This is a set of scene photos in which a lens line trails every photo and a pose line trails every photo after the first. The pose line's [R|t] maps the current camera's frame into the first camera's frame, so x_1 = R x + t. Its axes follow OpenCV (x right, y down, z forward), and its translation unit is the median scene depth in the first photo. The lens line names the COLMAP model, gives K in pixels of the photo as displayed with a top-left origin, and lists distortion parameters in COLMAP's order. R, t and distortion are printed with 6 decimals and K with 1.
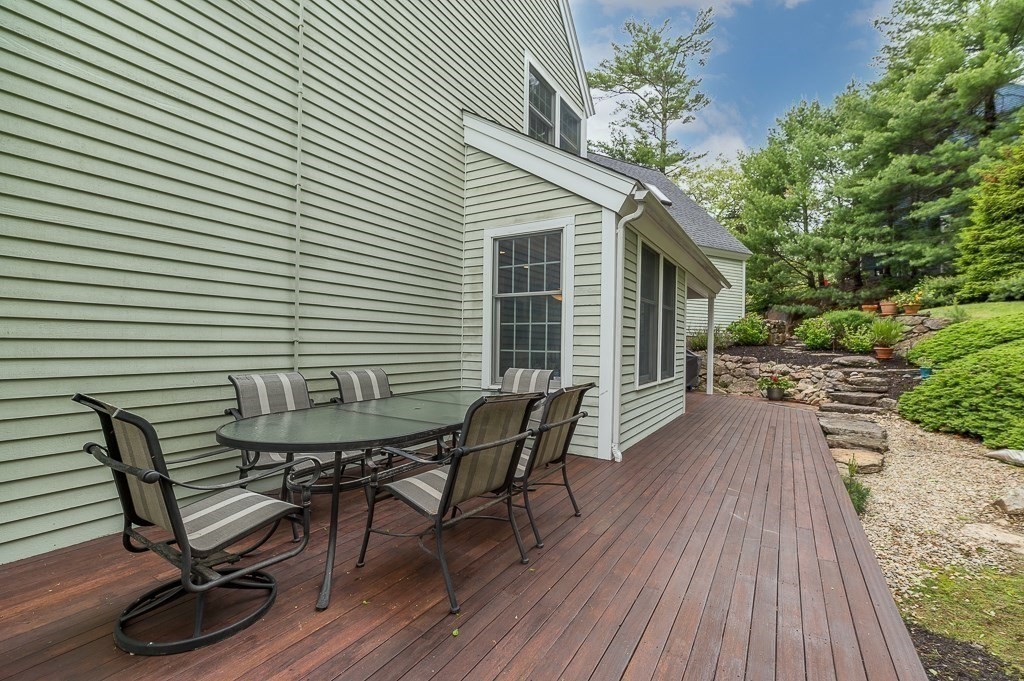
lens RADIAL K [[444.8, 0, 511.8], [0, 444.8, 340.9], [0, 0, 1]] dist [-0.001349, 0.000172]
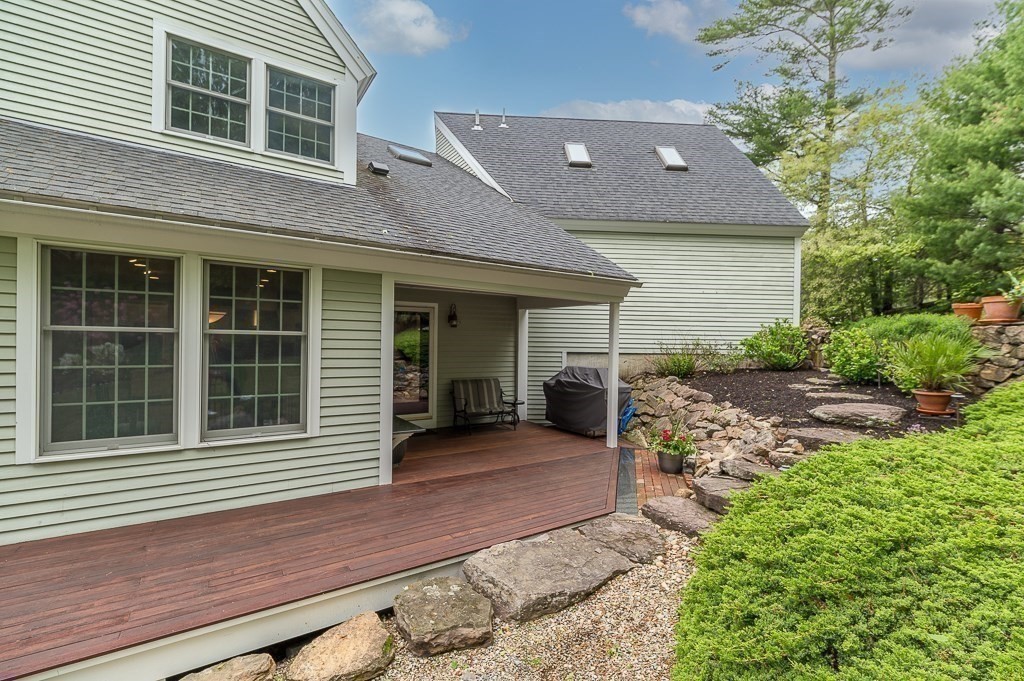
lens RADIAL K [[444.8, 0, 512.6], [0, 444.8, 343.6], [0, 0, 1]] dist [-0.001349, 0.000172]
pose [[0.911127, -0.002122, -0.412120, 0.526445], [0.004023, 0.999985, 0.003744, -0.036601], [0.412106, -0.005069, 0.911122, 0.295655]]
